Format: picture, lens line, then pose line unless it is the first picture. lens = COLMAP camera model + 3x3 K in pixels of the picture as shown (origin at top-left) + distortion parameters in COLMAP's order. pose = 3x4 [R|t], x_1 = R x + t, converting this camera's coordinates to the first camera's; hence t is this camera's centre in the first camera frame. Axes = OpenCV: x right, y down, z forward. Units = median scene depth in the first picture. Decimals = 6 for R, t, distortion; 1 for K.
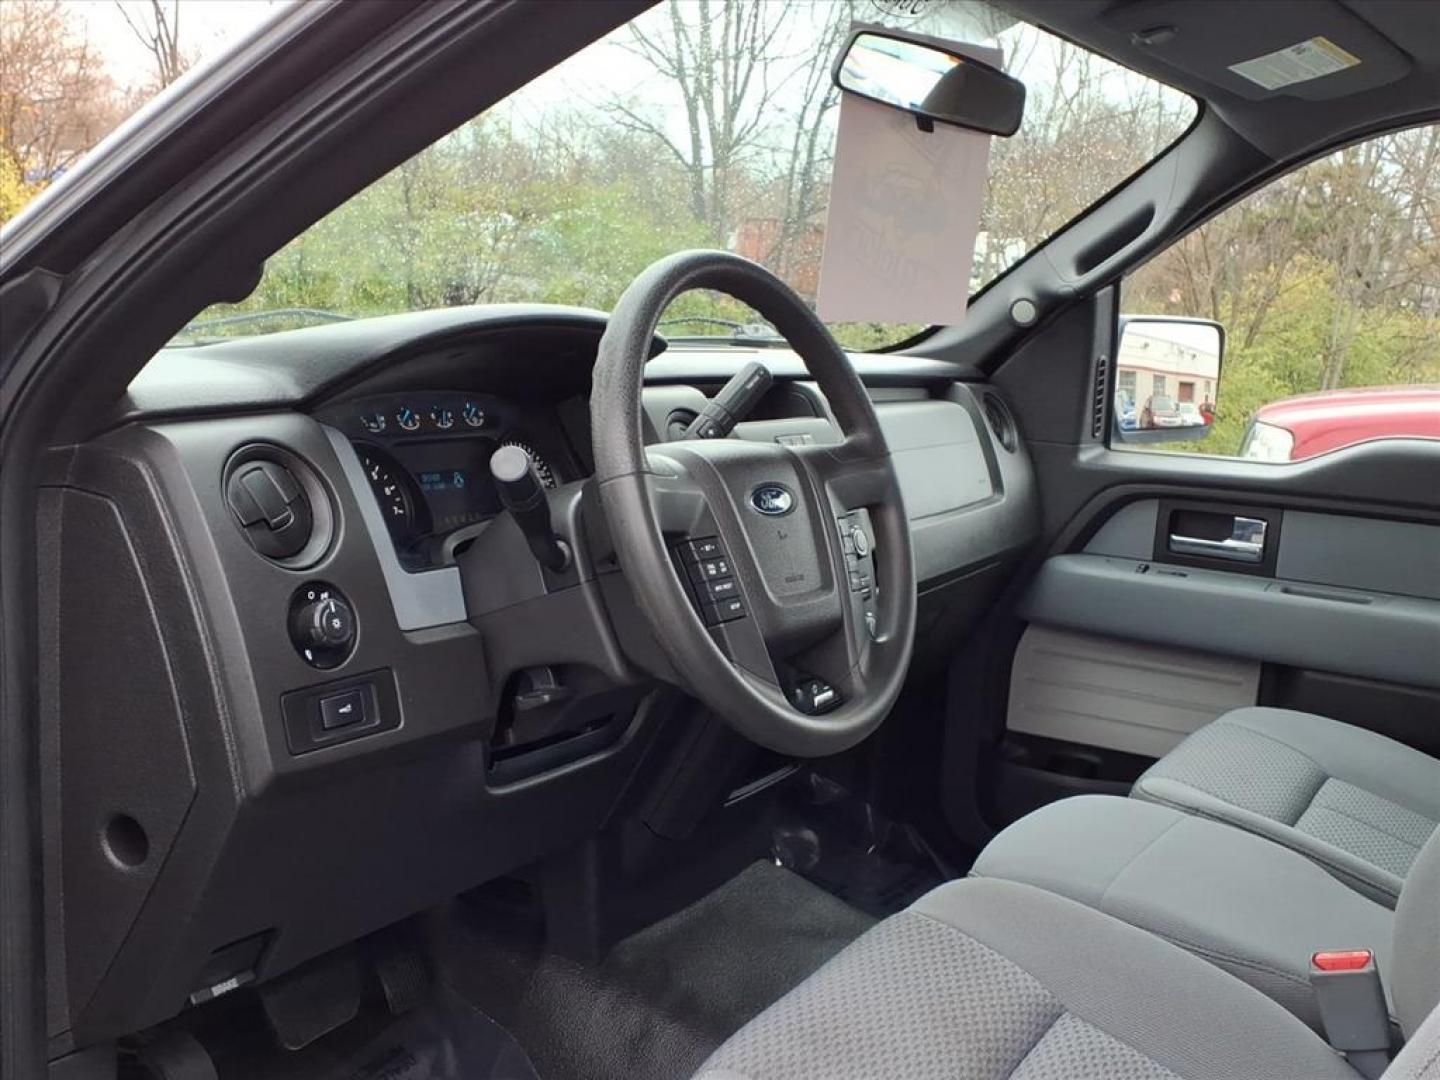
lens RADIAL K [[1319.7, 0, 720.0], [0, 1319.7, 540.0], [0, 0, 1]] dist [0.111998, -0.171466]
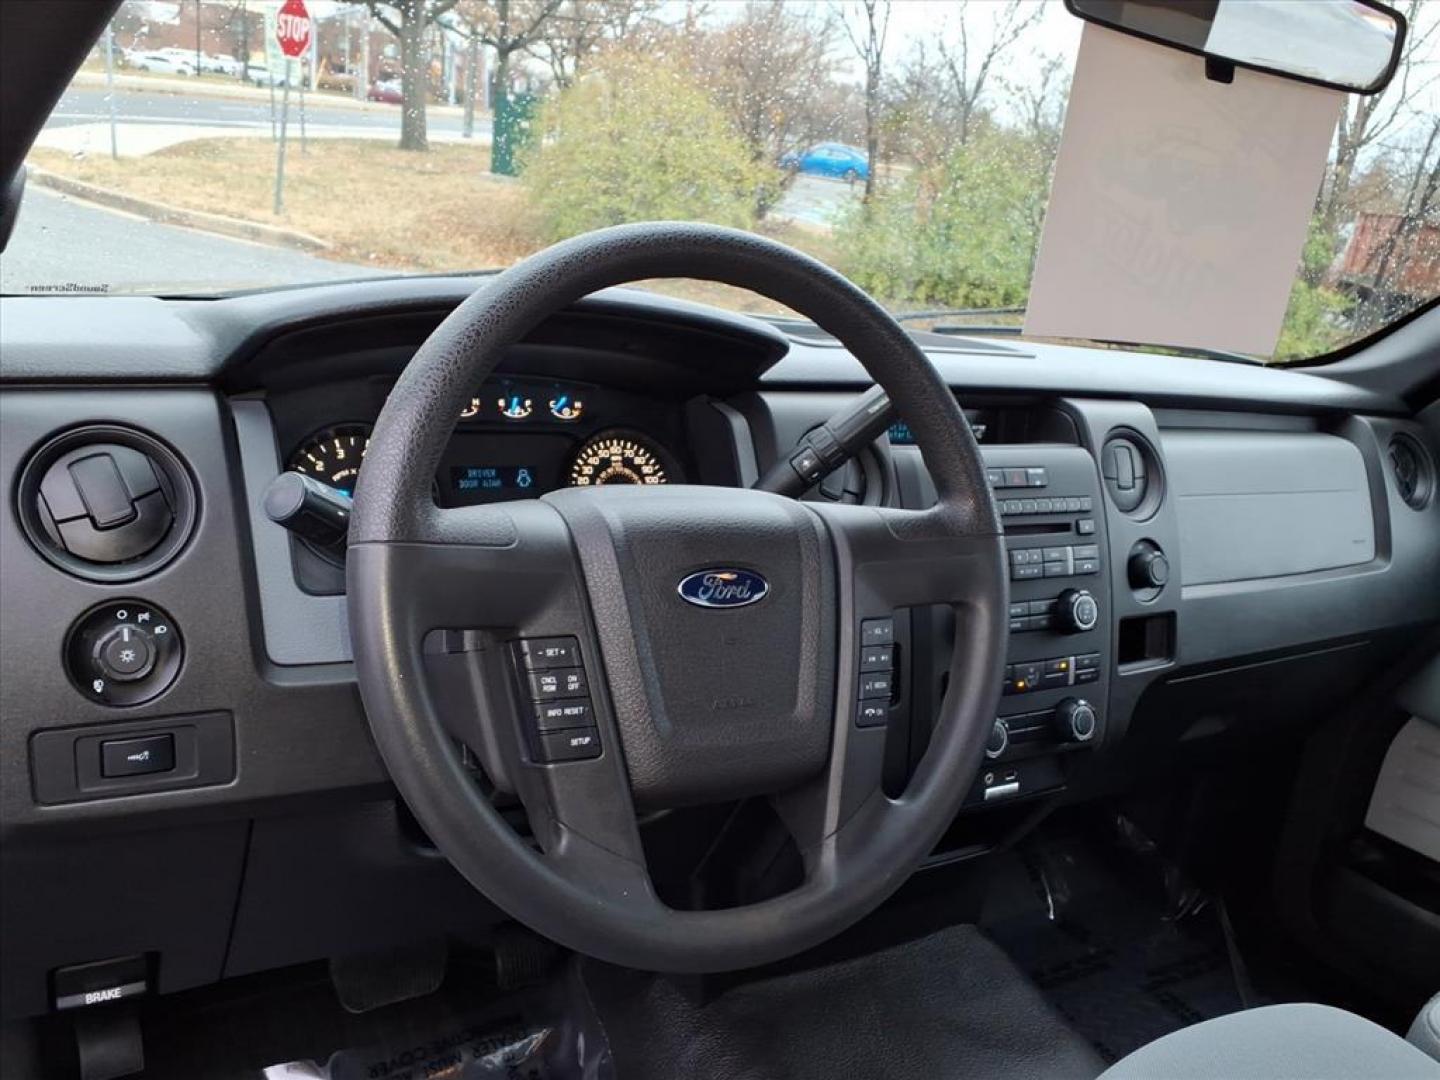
lens RADIAL K [[1146.0, 0, 717.8], [0, 1146.0, 563.7], [0, 0, 1]] dist [0.004428, 0.003443]
pose [[0.903174, 0.173939, -0.392456, 0.230009], [-0.144921, 0.984104, 0.102649, -0.088354], [0.404073, -0.035835, 0.914025, 0.370465]]
